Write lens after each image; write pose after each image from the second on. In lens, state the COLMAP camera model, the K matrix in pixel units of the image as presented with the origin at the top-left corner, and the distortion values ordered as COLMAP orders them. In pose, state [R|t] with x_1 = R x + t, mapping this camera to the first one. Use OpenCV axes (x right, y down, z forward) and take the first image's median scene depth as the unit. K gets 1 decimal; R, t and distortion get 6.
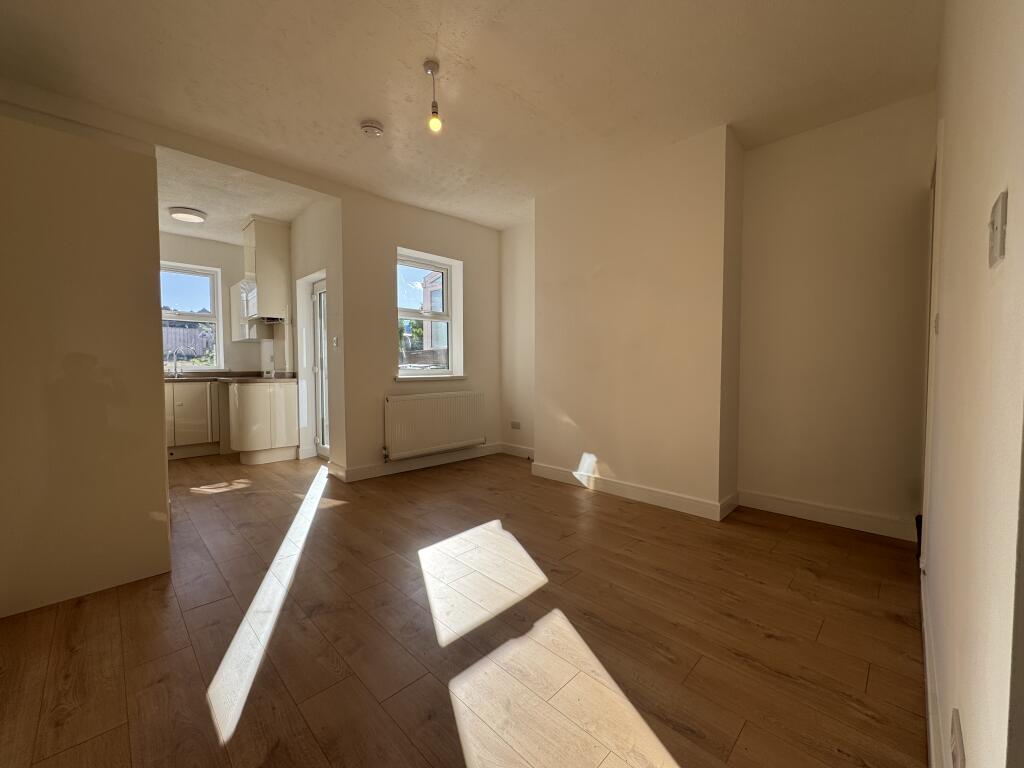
lens RADIAL K [[404.6, 0, 512.0], [0, 404.6, 384.0], [0, 0, 1]] dist [-0.003429, -0.000211]
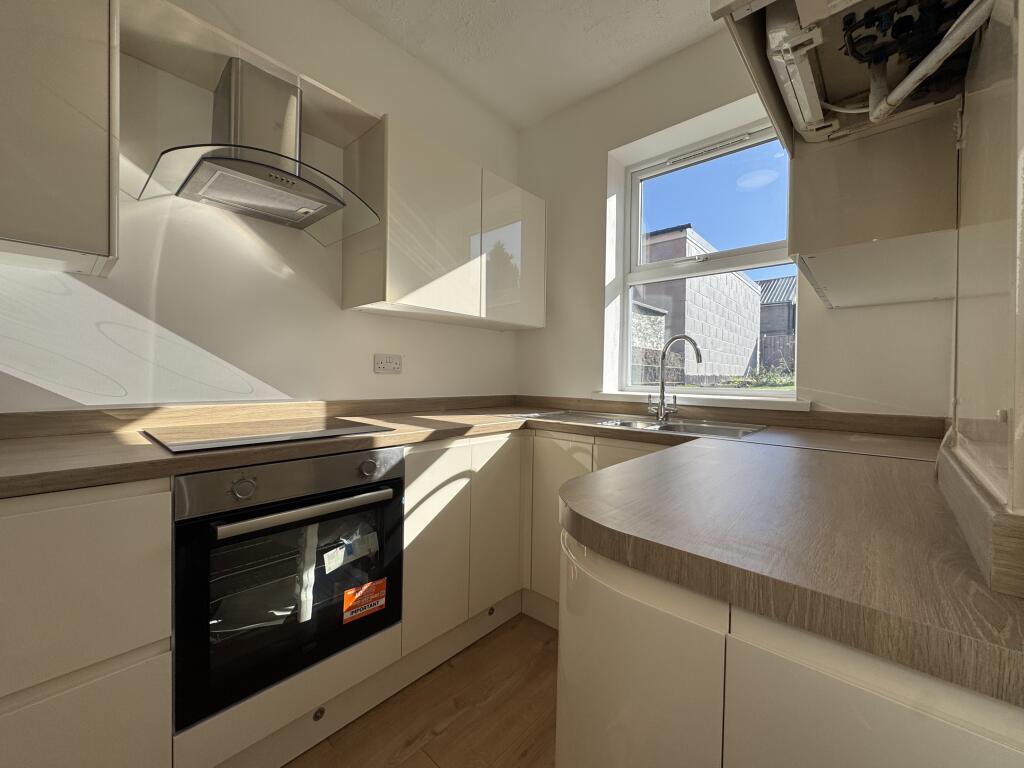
lens RADIAL K [[408.9, 0, 514.2], [0, 408.9, 382.7], [0, 0, 1]] dist [-0.003740, -0.000112]
pose [[0.054776, 0.016726, -0.998359, -0.500070], [-0.056384, 0.998316, 0.013632, -0.052089], [0.996905, 0.055545, 0.055627, 0.925965]]
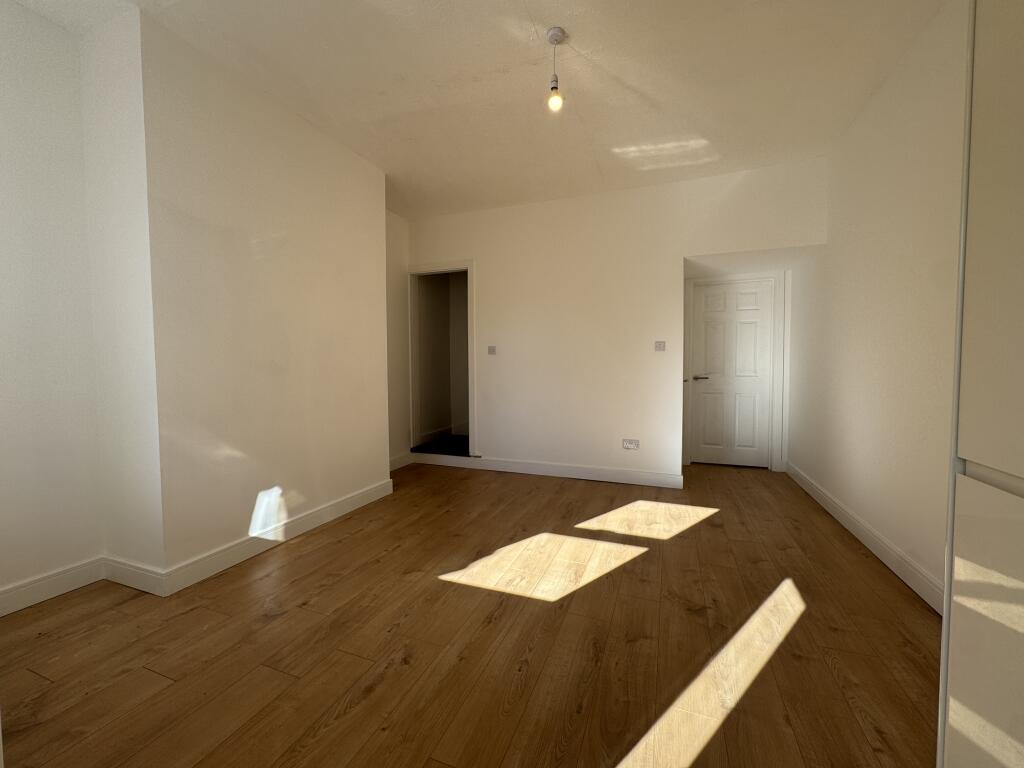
lens RADIAL K [[408.9, 0, 514.2], [0, 408.9, 382.7], [0, 0, 1]] dist [-0.003740, -0.000112]
pose [[-0.397024, -0.037241, 0.917052, -0.489463], [0.044216, 0.997240, 0.059641, -0.034841], [-0.916742, 0.064228, -0.394282, 0.714831]]
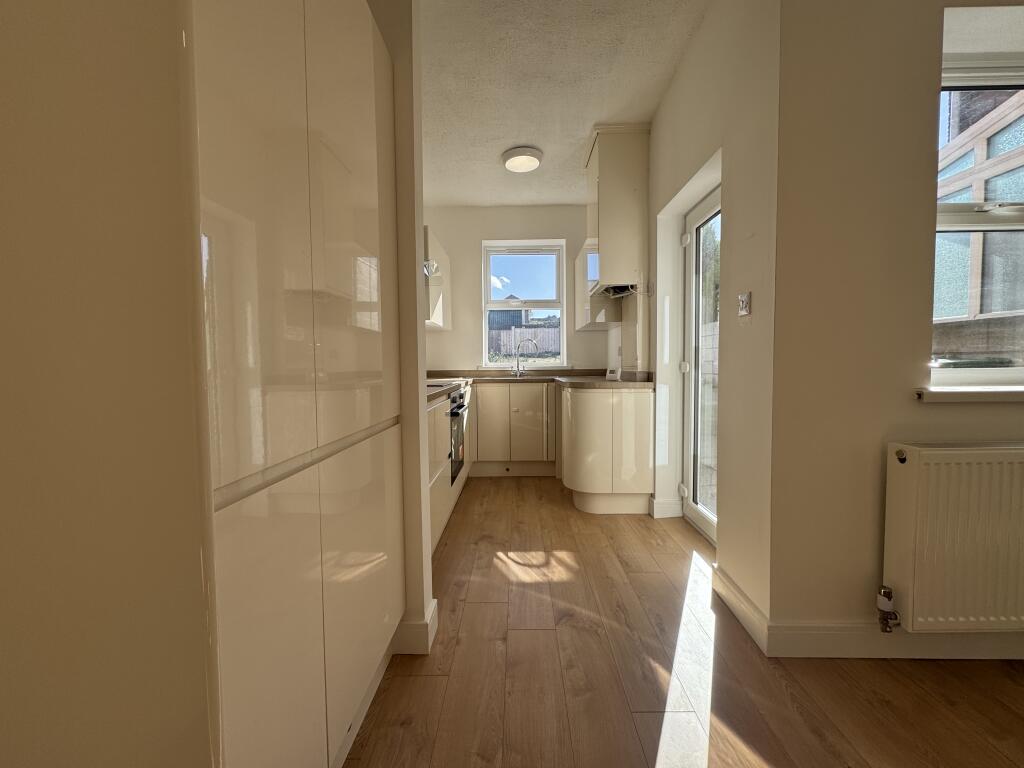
lens RADIAL K [[408.9, 0, 514.2], [0, 408.9, 382.7], [0, 0, 1]] dist [-0.003740, -0.000112]
pose [[0.694698, 0.027791, -0.718764, -0.247395], [-0.021035, 0.999611, 0.018319, -0.020216], [0.718994, 0.002393, 0.695012, 0.442978]]
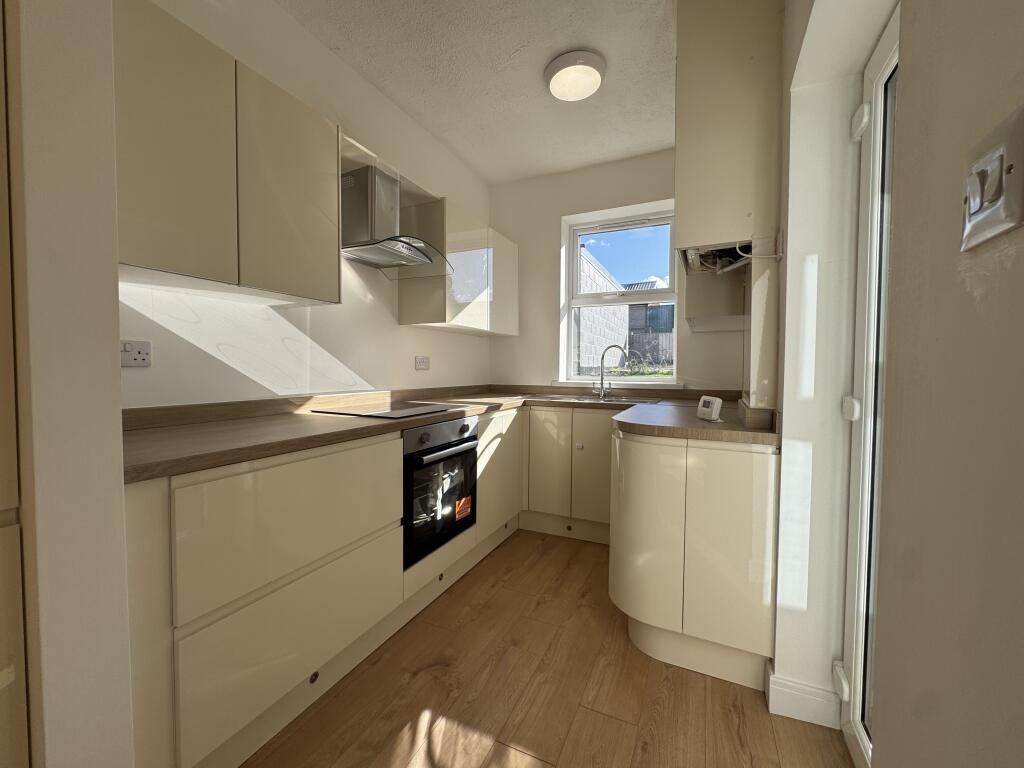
lens RADIAL K [[408.9, 0, 514.2], [0, 408.9, 382.7], [0, 0, 1]] dist [-0.003740, -0.000112]
pose [[0.336340, 0.036702, -0.941025, -0.327432], [-0.046717, 0.998660, 0.022253, -0.049569], [0.940581, 0.036477, 0.337604, 0.737337]]
